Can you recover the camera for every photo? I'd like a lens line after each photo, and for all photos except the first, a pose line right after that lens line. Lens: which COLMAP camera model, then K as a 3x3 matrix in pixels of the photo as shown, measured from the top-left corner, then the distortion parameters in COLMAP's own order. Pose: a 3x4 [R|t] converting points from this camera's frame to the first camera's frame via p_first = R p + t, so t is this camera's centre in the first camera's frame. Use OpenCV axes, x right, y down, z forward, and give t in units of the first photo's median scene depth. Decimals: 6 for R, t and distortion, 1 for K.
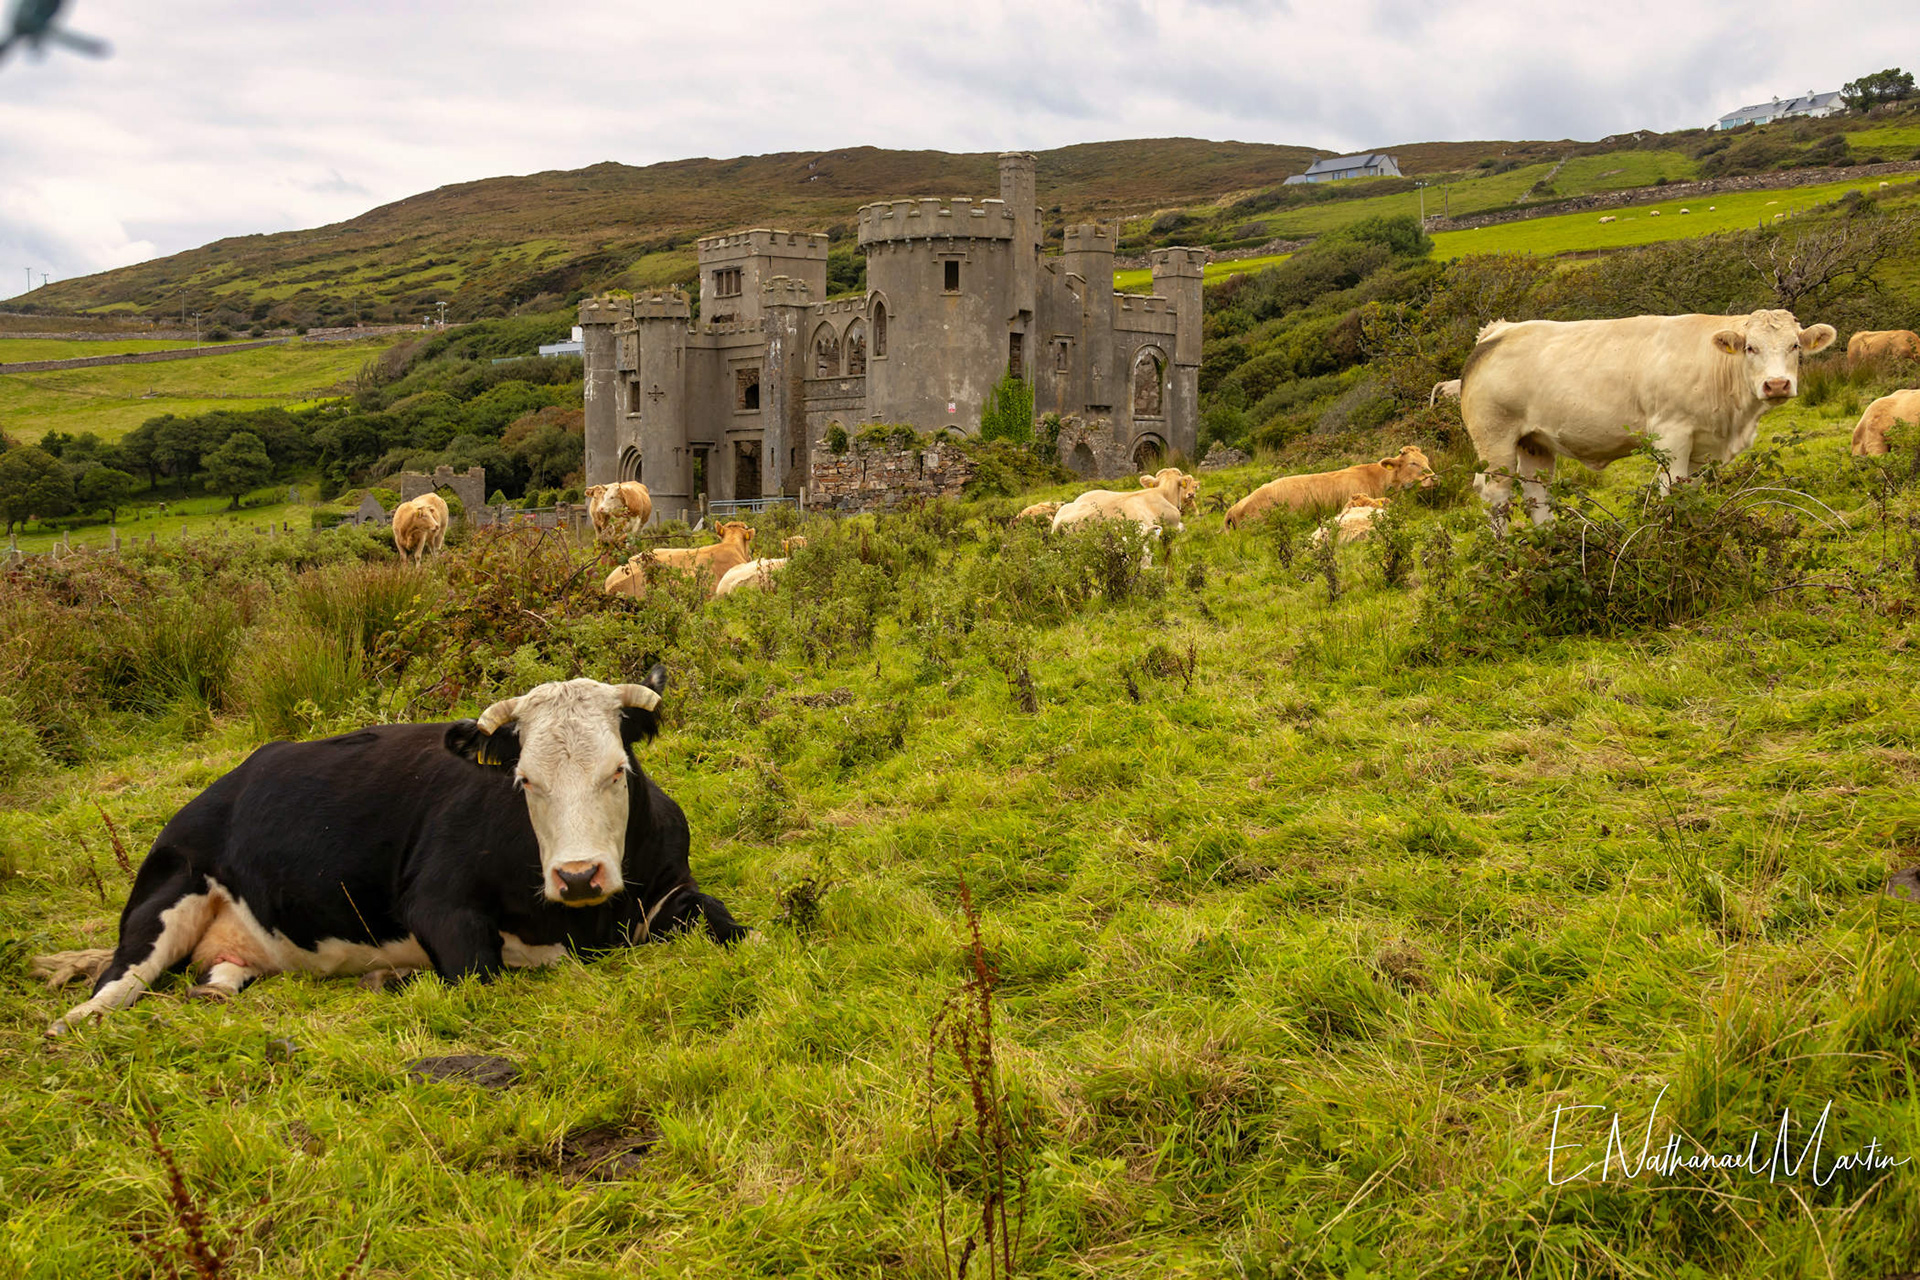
lens RADIAL K [[2204.0, 0, 960.0], [0, 2204.0, 640.2], [0, 0, 1]] dist [0.003988, 0.000000]
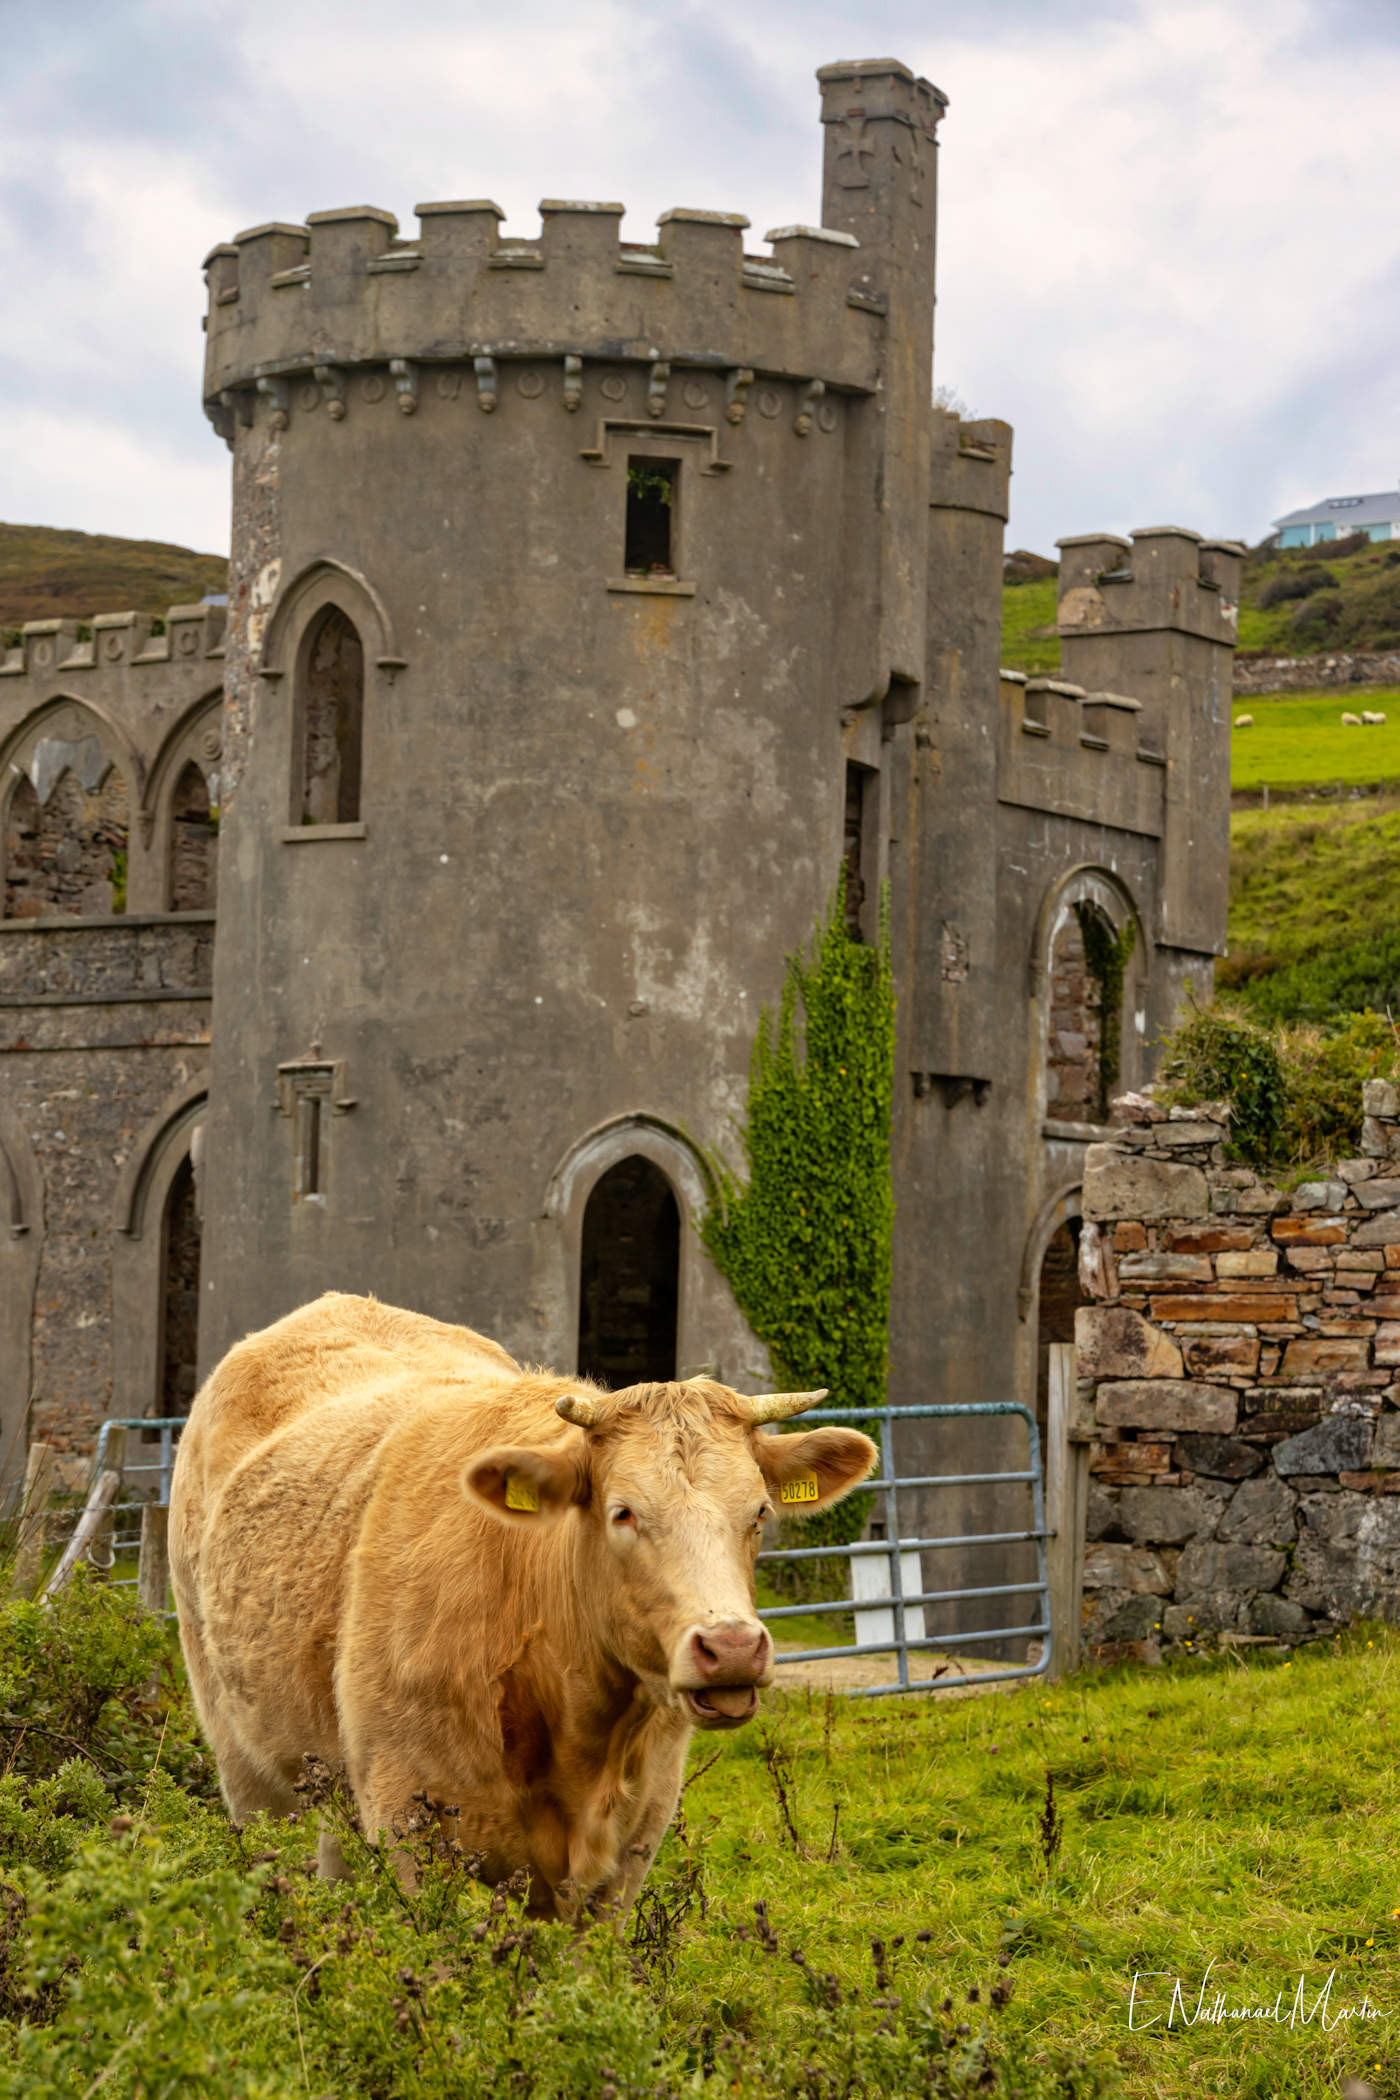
lens RADIAL K [[5384.6, 0, 700.1], [0, 5384.6, 1050.8], [0, 0, 1]] dist [0.048829, 0.000000]
pose [[0.959304, 0.044331, 0.278873, -0.164415], [-0.007296, 0.991161, -0.132463, -0.025260], [-0.282280, 0.125038, 0.951149, 0.427382]]
